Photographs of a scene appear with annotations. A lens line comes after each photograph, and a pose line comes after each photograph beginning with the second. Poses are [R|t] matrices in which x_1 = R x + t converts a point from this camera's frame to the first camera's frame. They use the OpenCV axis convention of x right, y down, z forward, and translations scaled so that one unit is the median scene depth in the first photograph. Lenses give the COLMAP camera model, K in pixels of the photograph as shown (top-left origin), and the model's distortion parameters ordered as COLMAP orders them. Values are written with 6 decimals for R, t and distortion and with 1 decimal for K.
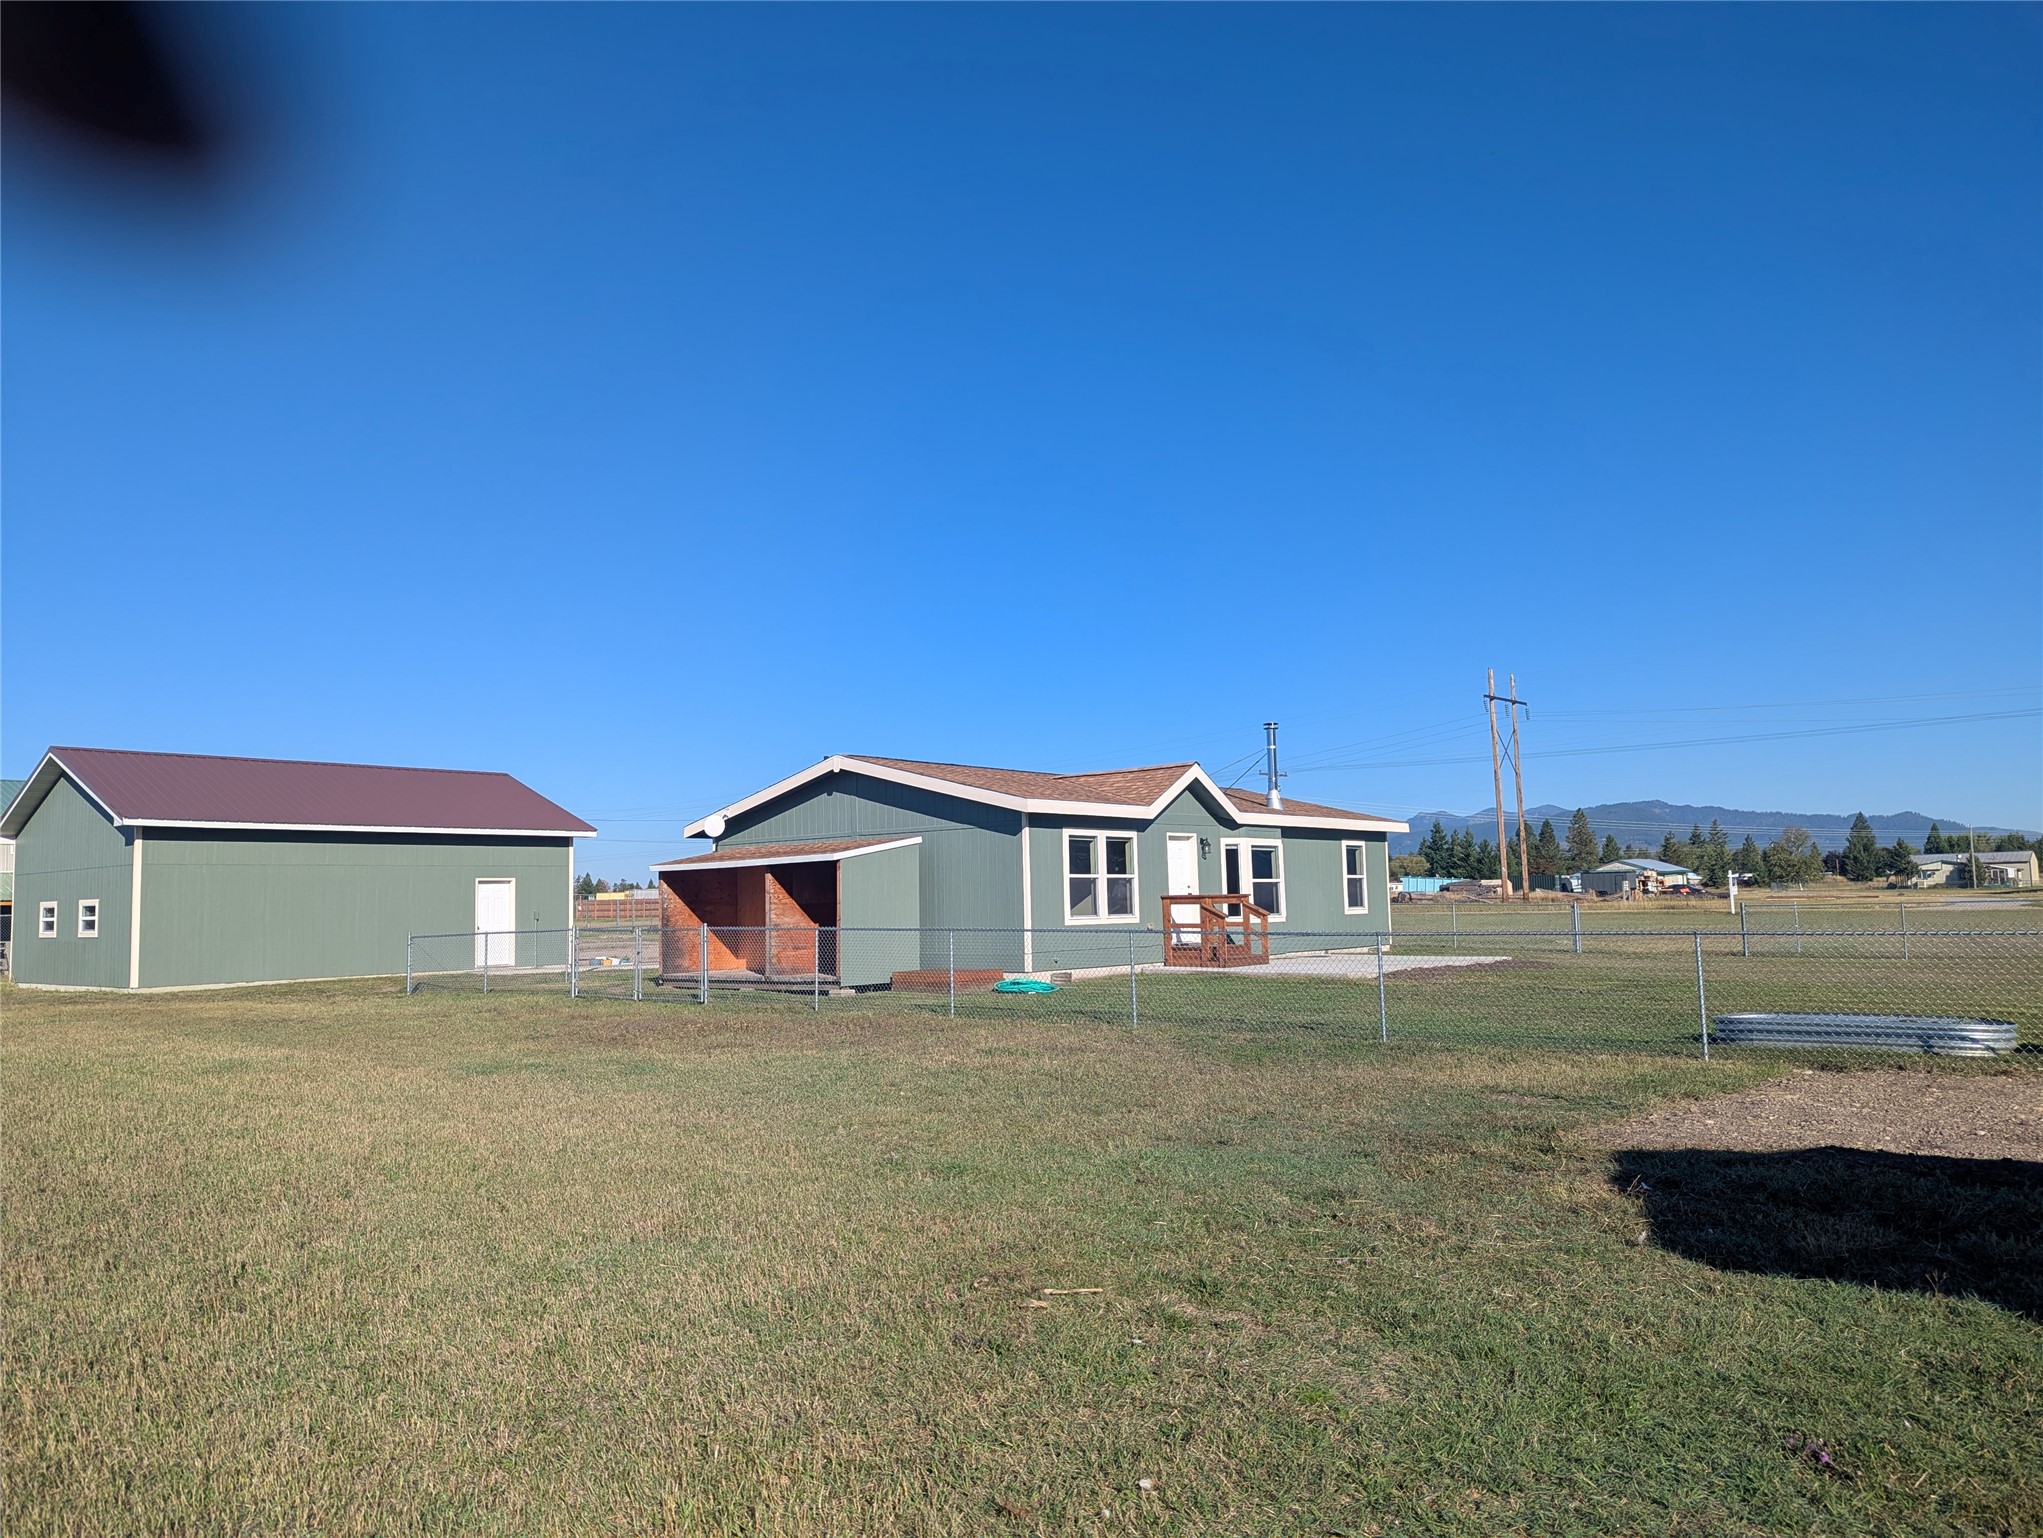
lens RADIAL K [[1442.7, 0, 996.9], [0, 1442.7, 773.2], [0, 0, 1]] dist [0.062445, -0.062986]
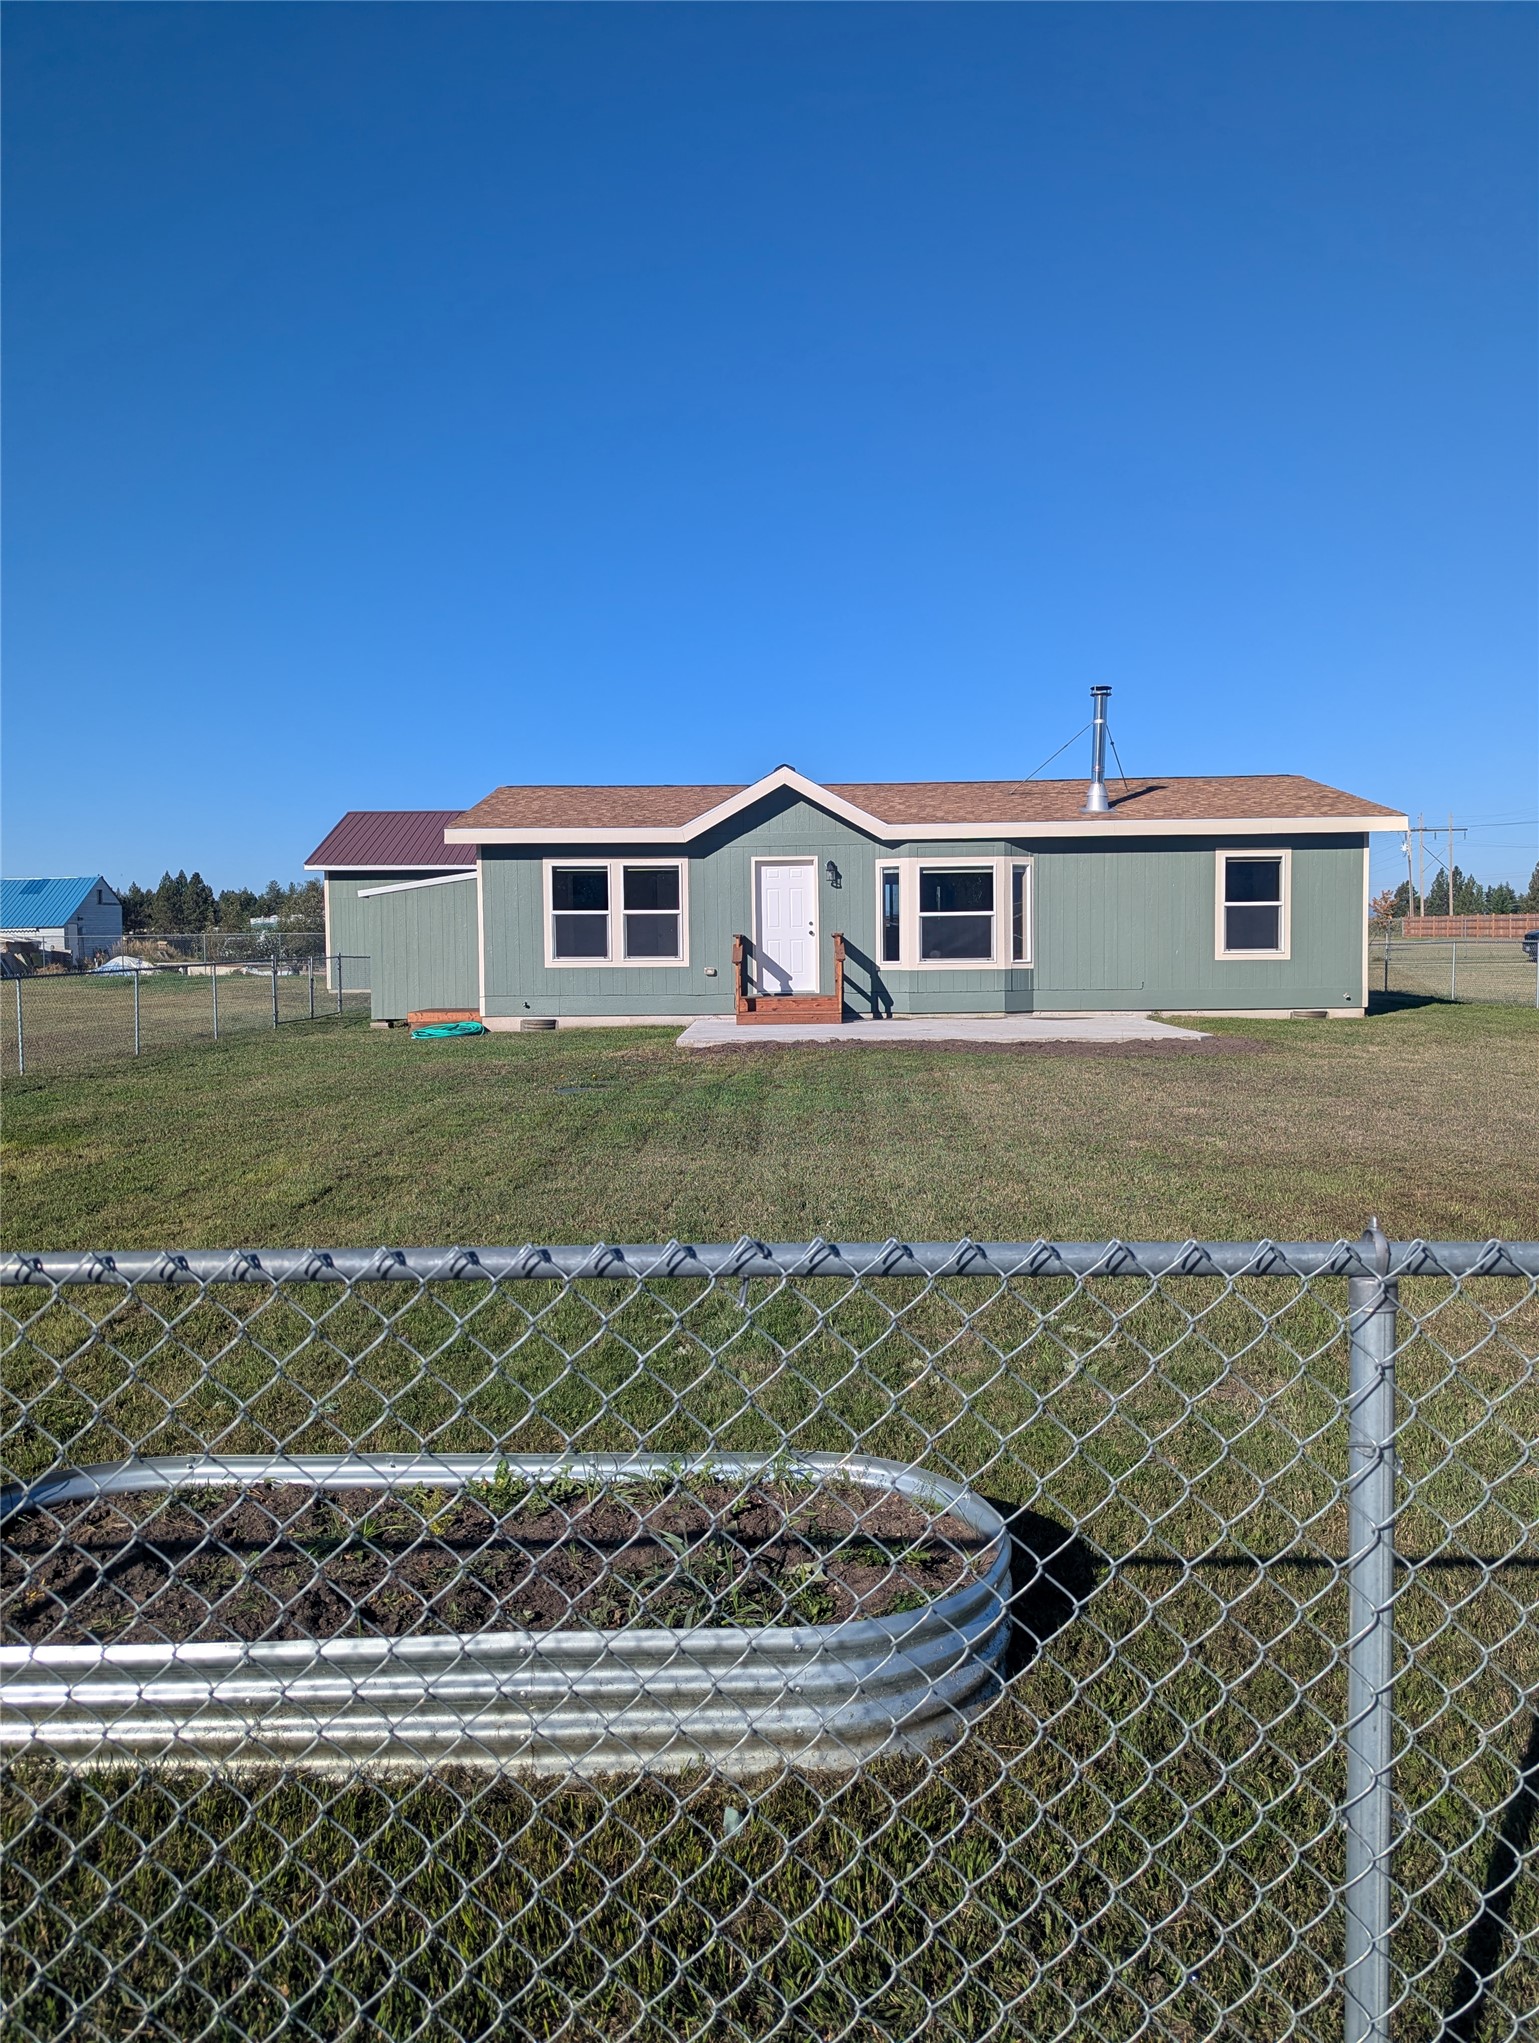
lens RADIAL K [[1442.7, 0, 764.8], [0, 1442.7, 1004.0], [0, 0, 1]] dist [0.062445, -0.062986]
pose [[0.632810, 0.048225, -0.772804, 0.709491], [0.067596, 0.990808, 0.117179, 0.026871], [0.771351, -0.126390, 0.623733, 0.461954]]
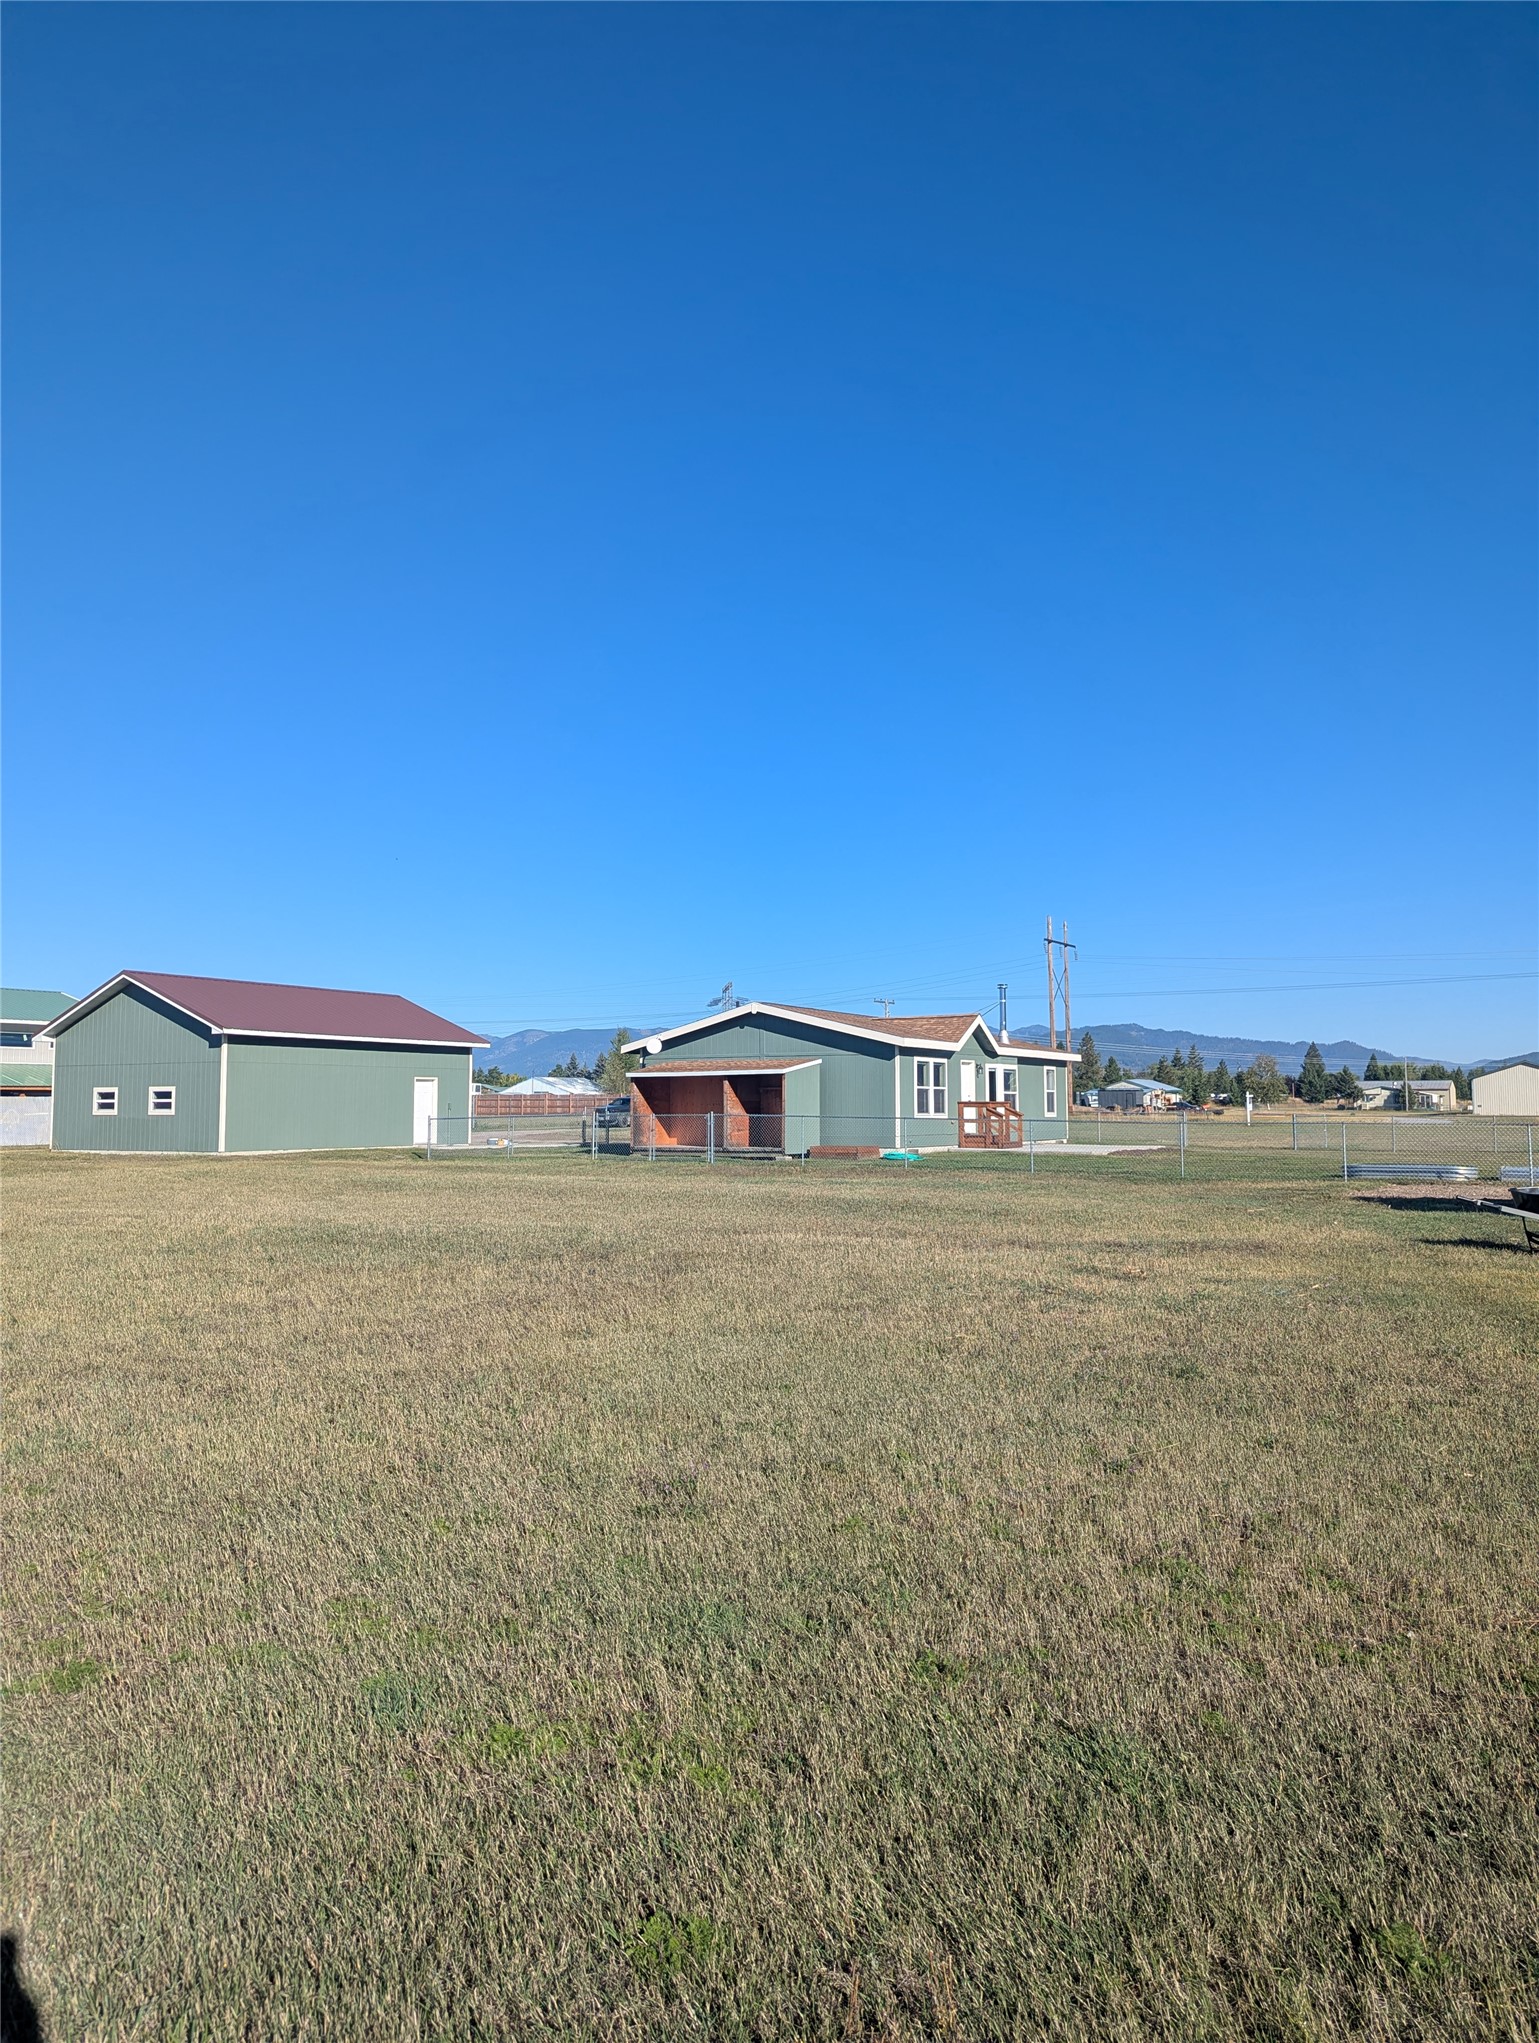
lens RADIAL K [[1442.7, 0, 764.8], [0, 1442.7, 1004.0], [0, 0, 1]] dist [0.062445, -0.062986]
pose [[0.983936, 0.033203, 0.175405, -0.332245], [-0.036050, 0.999265, 0.013068, -0.027954], [-0.174842, -0.019182, 0.984410, -0.427767]]
